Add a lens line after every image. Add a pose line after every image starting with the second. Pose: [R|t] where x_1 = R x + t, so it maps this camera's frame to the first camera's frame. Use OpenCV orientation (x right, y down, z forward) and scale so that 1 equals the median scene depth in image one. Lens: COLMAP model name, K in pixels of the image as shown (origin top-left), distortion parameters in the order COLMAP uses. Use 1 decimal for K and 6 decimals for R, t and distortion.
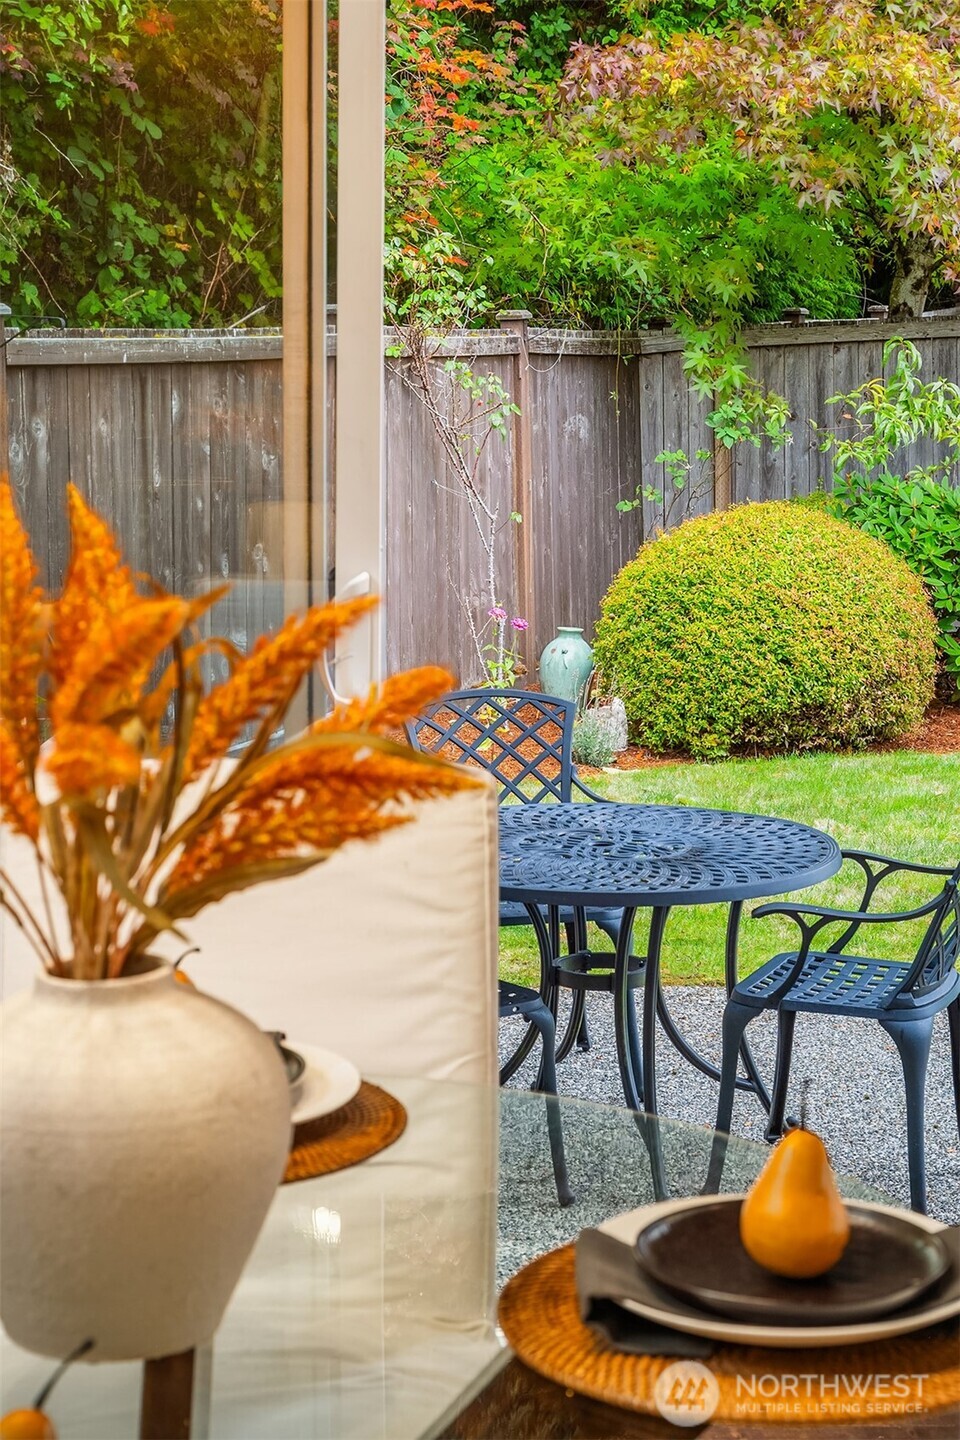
lens RADIAL K [[2728.1, 0, 482.9], [0, 2728.1, 720.9], [0, 0, 1]] dist [0.029138, 0.000000]
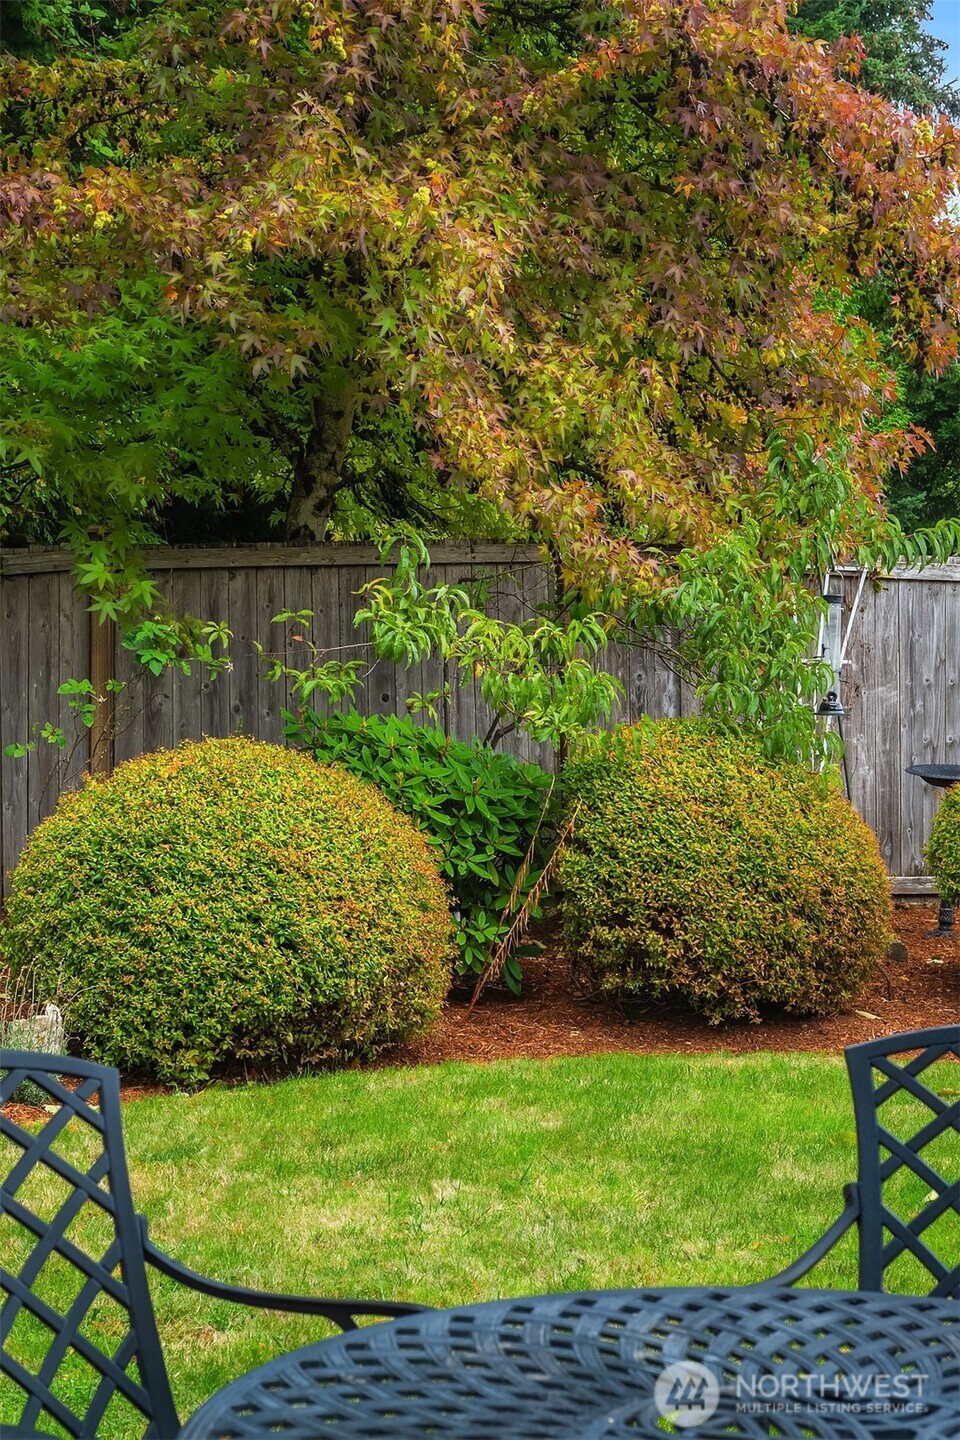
lens RADIAL K [[2314.2, 0, 465.5], [0, 2314.2, 606.0], [0, 0, 1]] dist [0.007819, 0.000000]
pose [[0.945522, 0.018822, 0.325014, -0.047535], [0.033769, 0.987272, -0.155414, -0.013026], [-0.323802, 0.157923, 0.932852, 0.366473]]
